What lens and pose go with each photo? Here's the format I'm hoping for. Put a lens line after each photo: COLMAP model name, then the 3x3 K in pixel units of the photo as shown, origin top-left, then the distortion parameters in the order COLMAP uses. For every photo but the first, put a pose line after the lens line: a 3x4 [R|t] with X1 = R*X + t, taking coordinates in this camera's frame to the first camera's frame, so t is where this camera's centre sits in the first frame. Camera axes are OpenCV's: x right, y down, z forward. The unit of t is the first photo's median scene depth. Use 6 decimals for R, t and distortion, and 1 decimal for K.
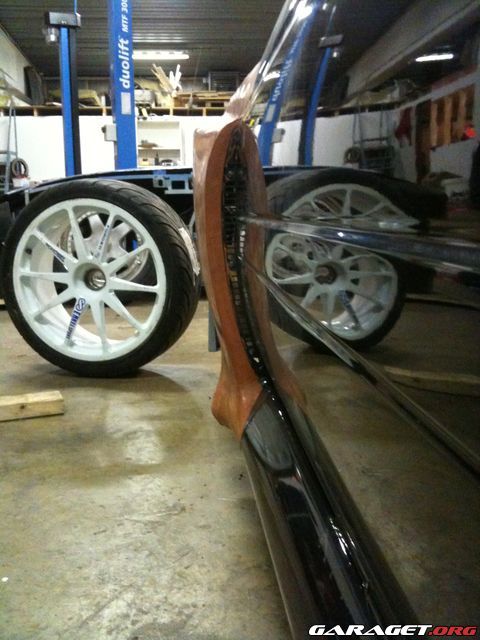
lens RADIAL K [[674.2, 0, 245.7], [0, 674.2, 322.3], [0, 0, 1]] dist [0.112756, -0.380472]
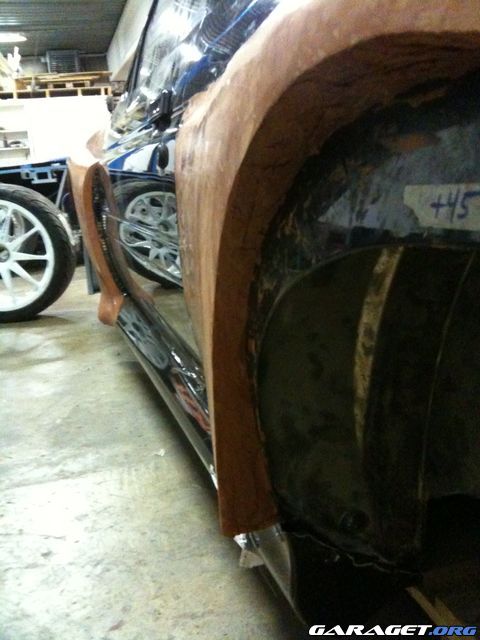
lens RADIAL K [[674.2, 0, 245.7], [0, 674.2, 322.3], [0, 0, 1]] dist [0.112756, -0.380472]
pose [[0.975620, -0.105904, 0.192222, -0.008666], [0.096437, 0.993649, 0.057981, 0.045818], [-0.197142, -0.038030, 0.979637, -0.518860]]
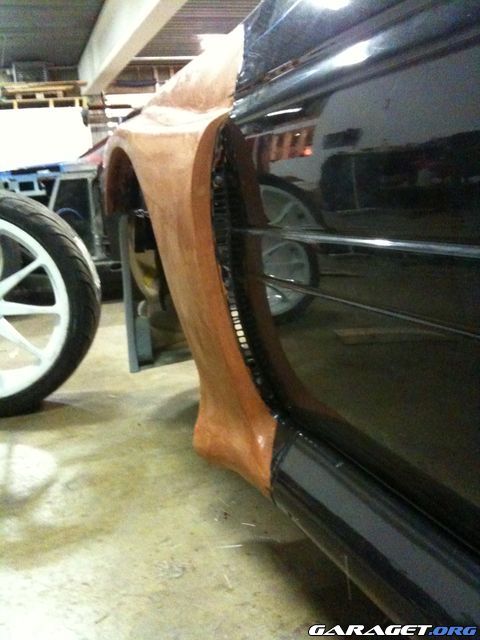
lens RADIAL K [[674.2, 0, 245.7], [0, 674.2, 322.3], [0, 0, 1]] dist [0.112756, -0.380472]
pose [[0.962353, -0.112500, 0.247427, -0.110776], [0.108468, 0.993650, 0.029913, -0.030756], [-0.249221, -0.001949, 0.968445, 0.081428]]
